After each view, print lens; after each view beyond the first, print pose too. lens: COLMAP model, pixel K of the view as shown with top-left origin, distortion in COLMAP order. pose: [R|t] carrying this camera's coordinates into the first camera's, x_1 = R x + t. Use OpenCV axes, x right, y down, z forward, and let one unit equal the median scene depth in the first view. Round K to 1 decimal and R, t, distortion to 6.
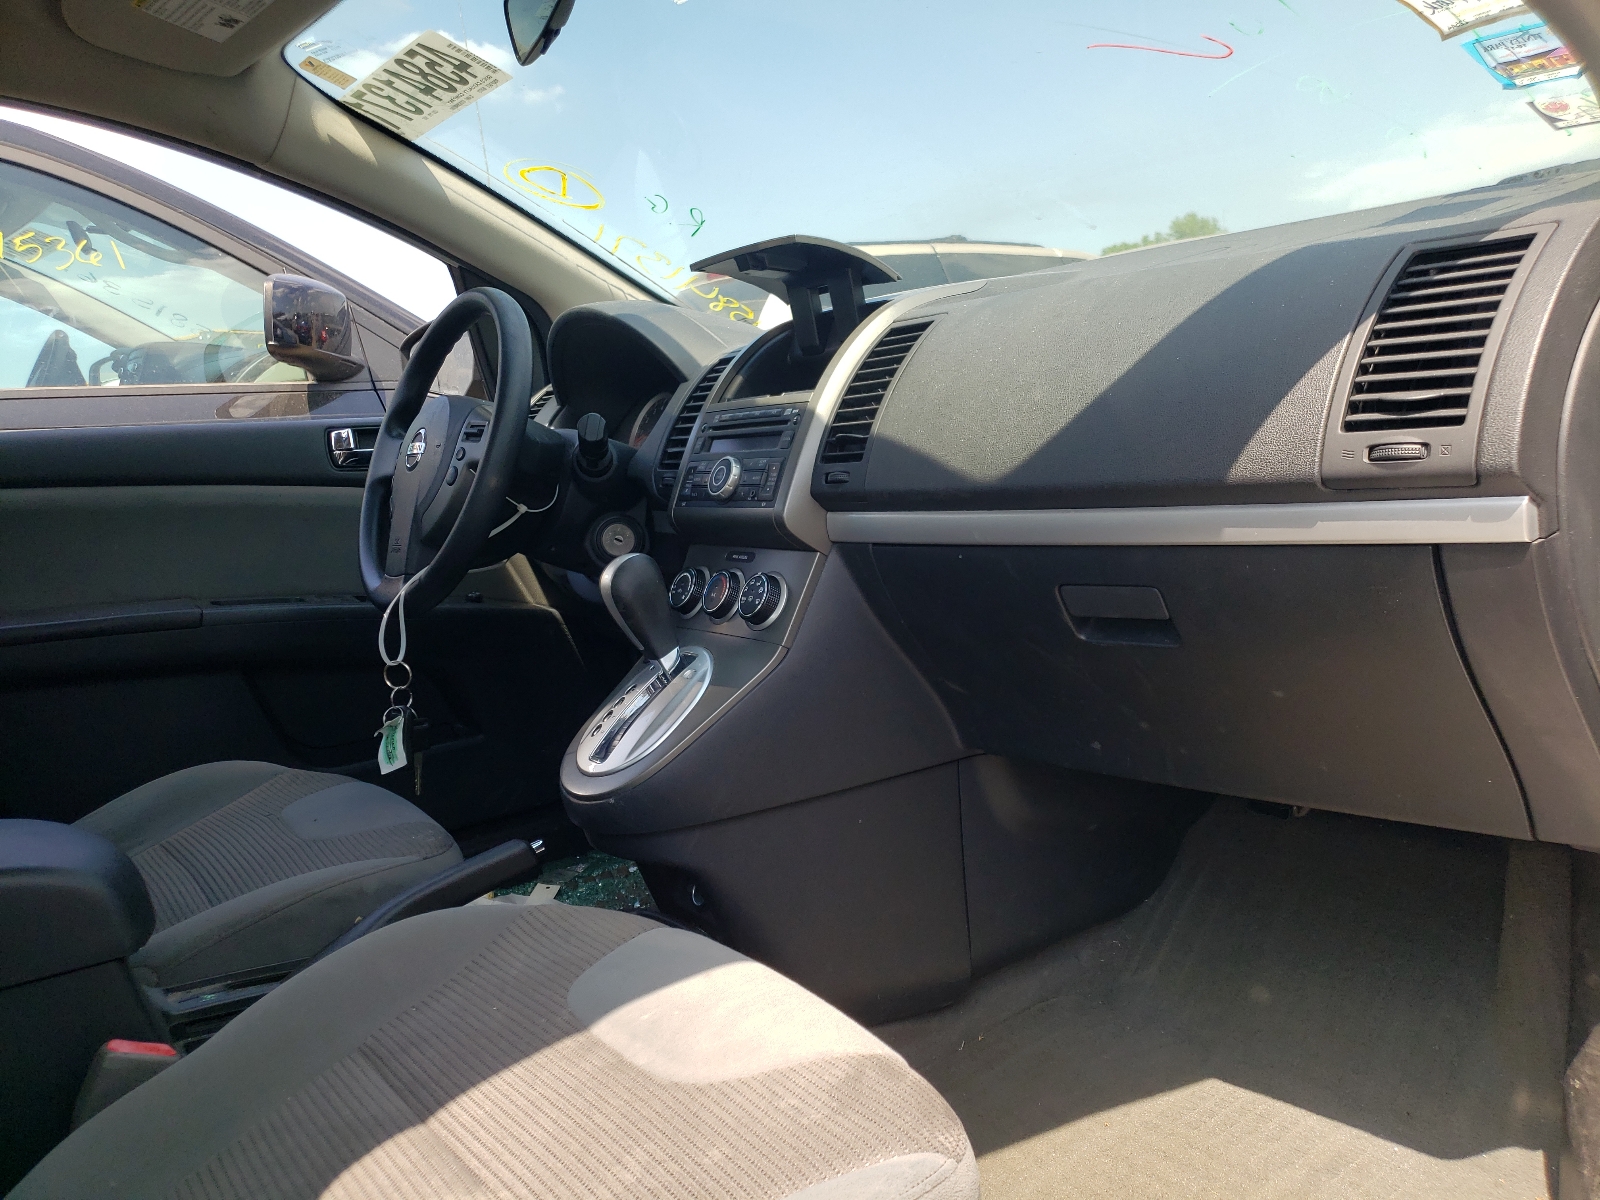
lens RADIAL K [[1229.0, 0, 802.7], [0, 1229.0, 629.0], [0, 0, 1]] dist [0.053070, -0.082858]
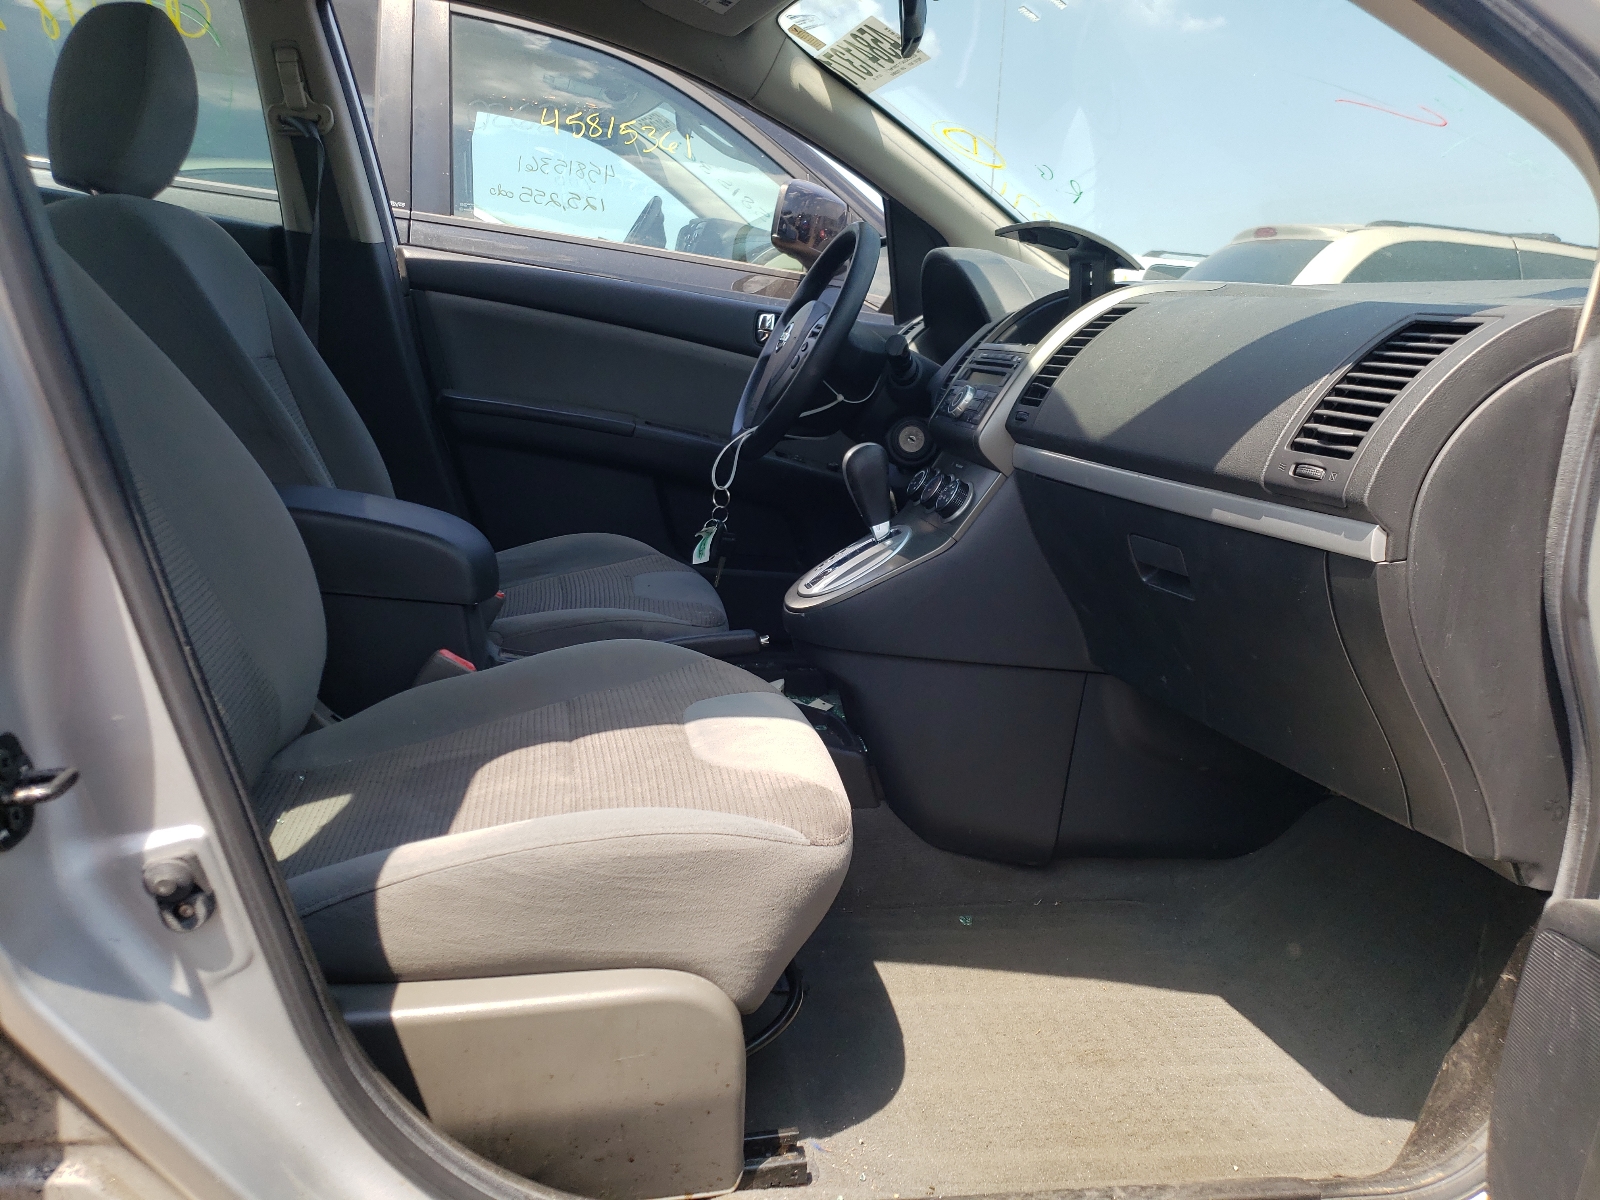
lens RADIAL K [[1208.4, 0, 800.0], [0, 1208.4, 600.0], [0, 0, 1]] dist [0.055358, -0.117498]
pose [[0.886876, 0.271416, -0.373876, 0.280970], [-0.256022, 0.962349, 0.091305, 0.002255], [0.384581, 0.014744, 0.922973, -0.190299]]
